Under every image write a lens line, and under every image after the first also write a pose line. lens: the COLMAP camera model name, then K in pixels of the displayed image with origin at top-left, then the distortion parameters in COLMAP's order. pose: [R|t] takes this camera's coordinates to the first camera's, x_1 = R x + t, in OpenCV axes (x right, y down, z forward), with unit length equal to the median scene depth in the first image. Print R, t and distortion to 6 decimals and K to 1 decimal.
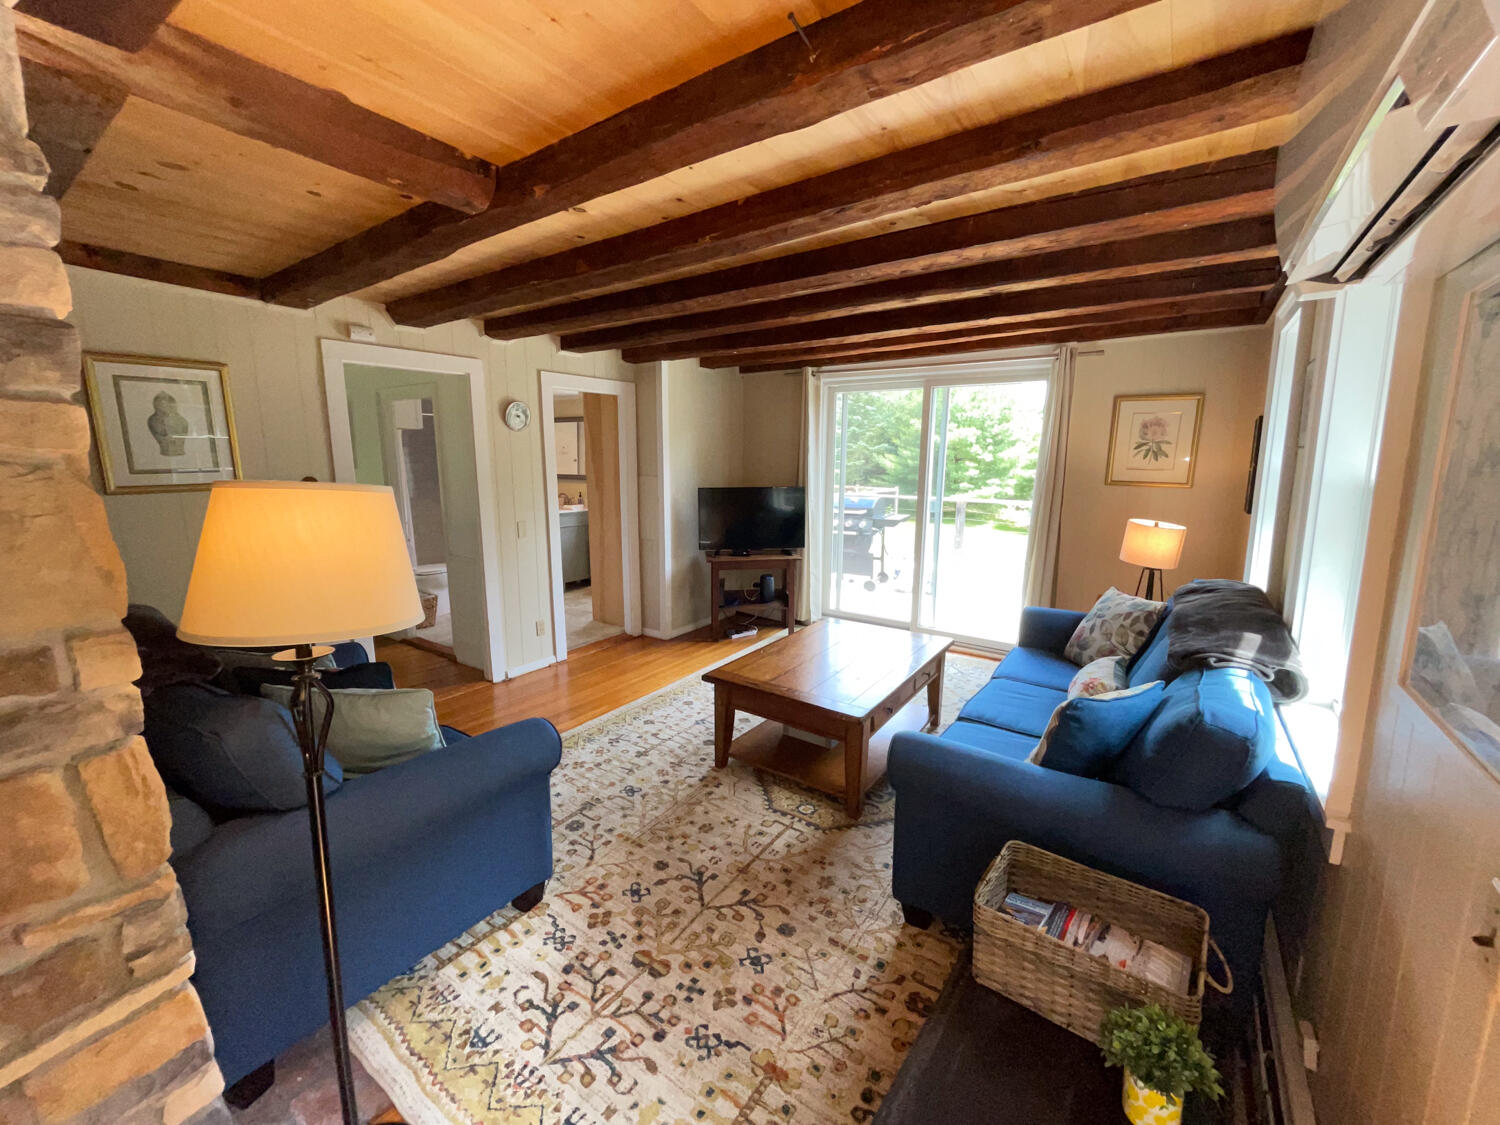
lens RADIAL K [[605.2, 0, 748.8], [0, 605.2, 557.8], [0, 0, 1]] dist [0.001092, -0.000332]
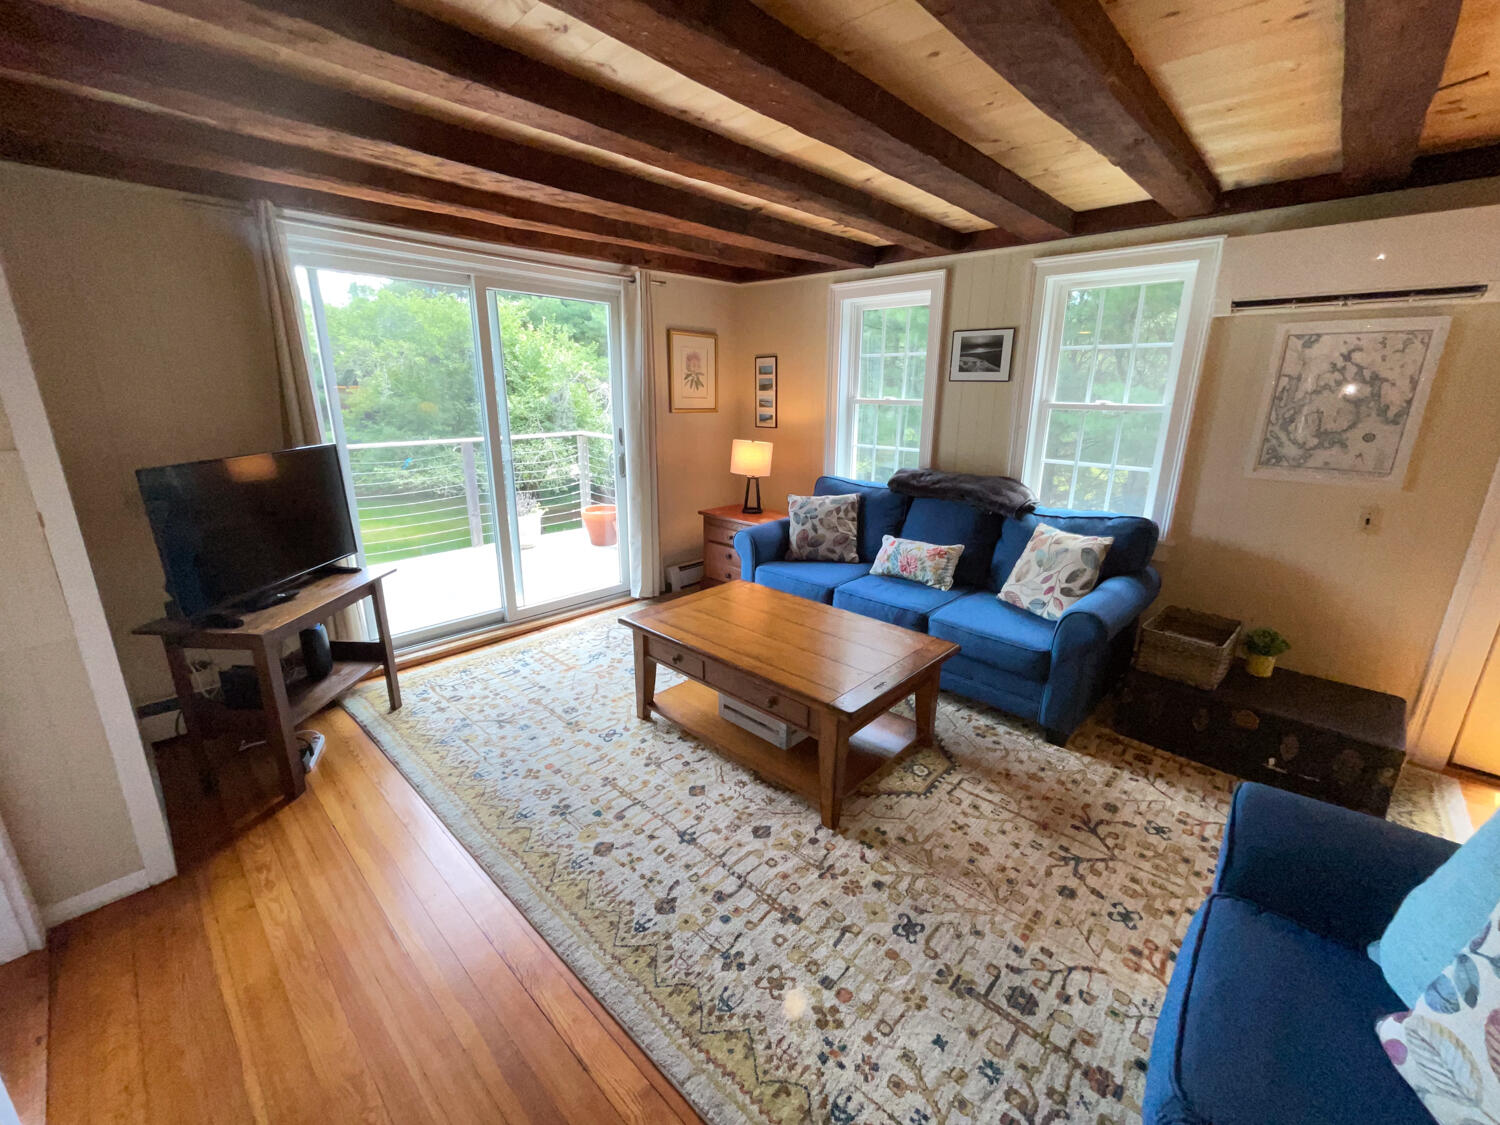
lens RADIAL K [[607.4, 0, 749.6], [0, 607.4, 558.6], [0, 0, 1]] dist [0.001684, -0.000739]
pose [[0.143865, -0.270349, 0.951953, -0.777268], [0.161536, 0.955473, 0.246936, -0.182000], [-0.976324, 0.118249, 0.181130, 1.080536]]
